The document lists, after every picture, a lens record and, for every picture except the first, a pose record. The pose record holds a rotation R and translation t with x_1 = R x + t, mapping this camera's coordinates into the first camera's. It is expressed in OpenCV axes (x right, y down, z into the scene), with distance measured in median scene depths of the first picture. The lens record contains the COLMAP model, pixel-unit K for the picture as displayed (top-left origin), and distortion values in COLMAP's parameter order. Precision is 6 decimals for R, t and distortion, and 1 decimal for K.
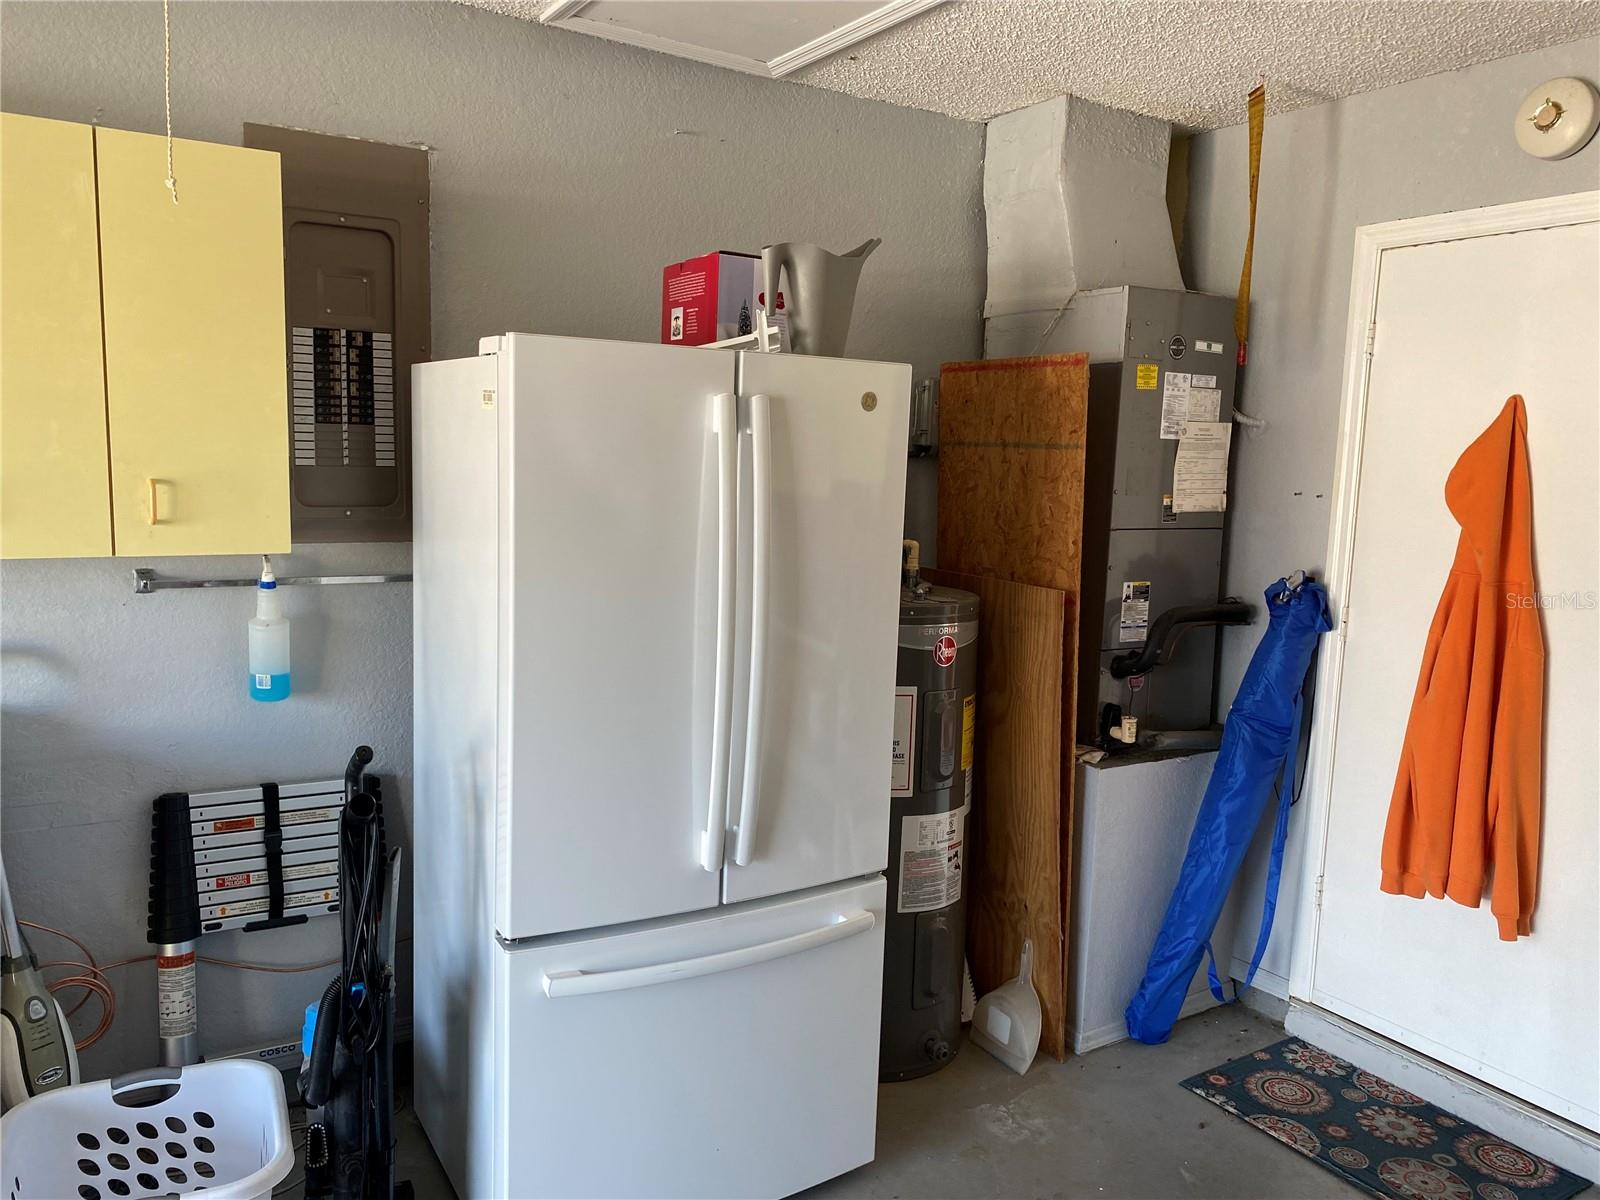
lens RADIAL K [[1222.2, 0, 800.0], [0, 1222.2, 600.0], [0, 0, 1]] dist [0.014509, -0.000502]
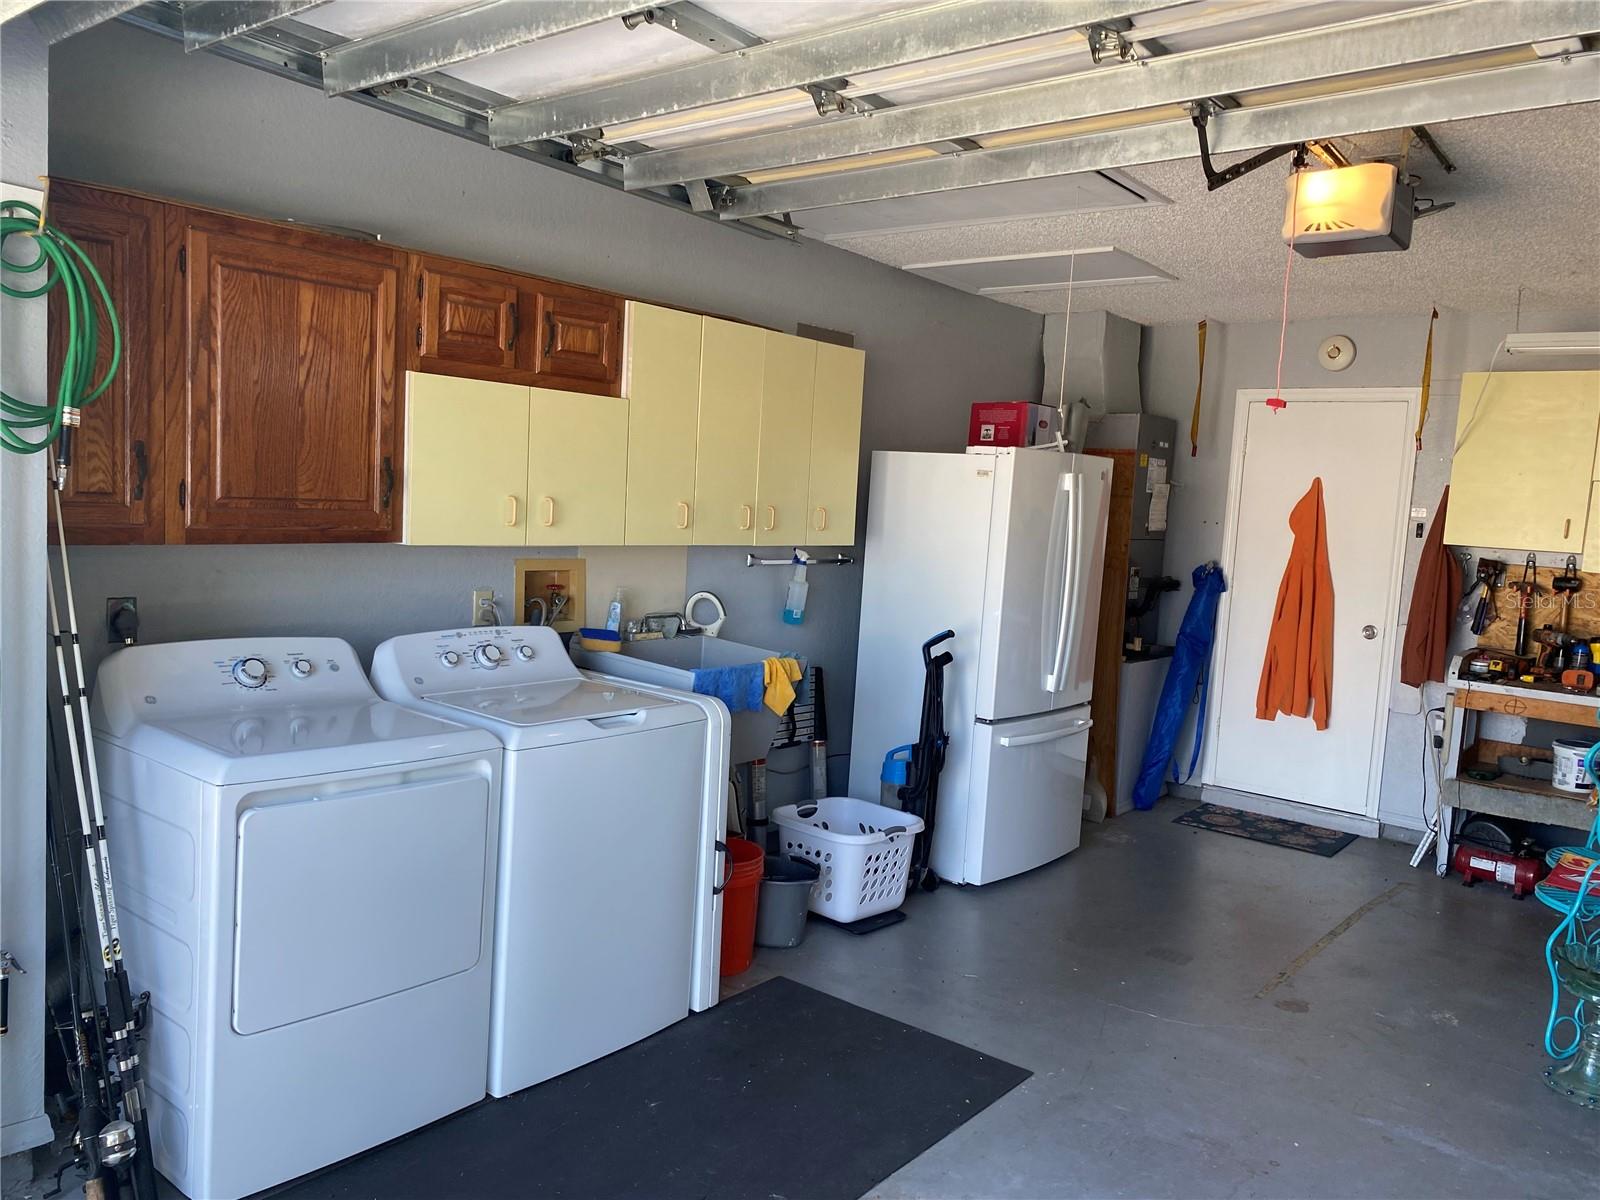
lens RADIAL K [[1207.0, 0, 800.0], [0, 1207.0, 600.0], [0, 0, 1]] dist [0.044366, -0.050218]
pose [[0.946761, -0.006466, 0.321872, -1.009459], [0.012018, 0.999811, -0.015264, 0.072160], [-0.321712, 0.018319, 0.946660, -0.750758]]
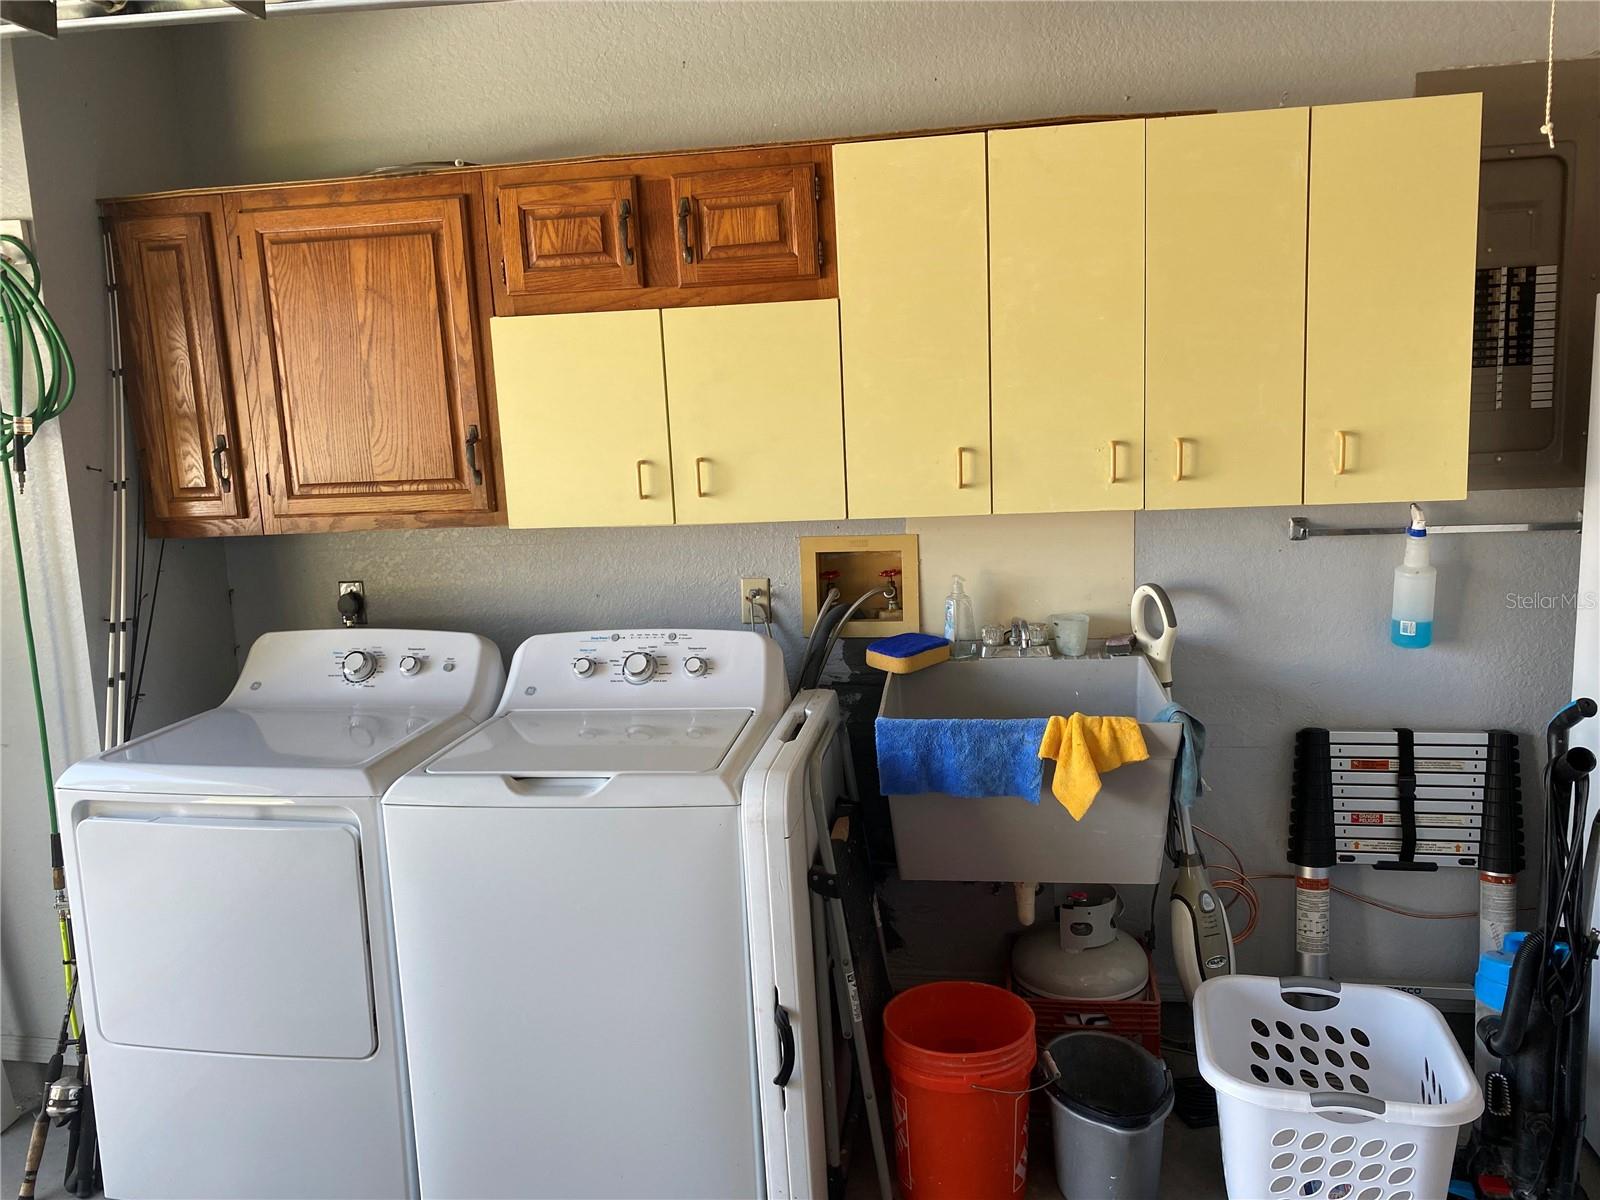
lens RADIAL K [[1232.3, 0, 795.2], [0, 1232.3, 597.2], [0, 0, 1]] dist [0.046291, -0.050316]
pose [[0.755998, 0.036840, -0.653536, -0.145291], [-0.014911, 0.999125, 0.039072, 0.007799], [0.654404, -0.019793, 0.755886, -0.107401]]
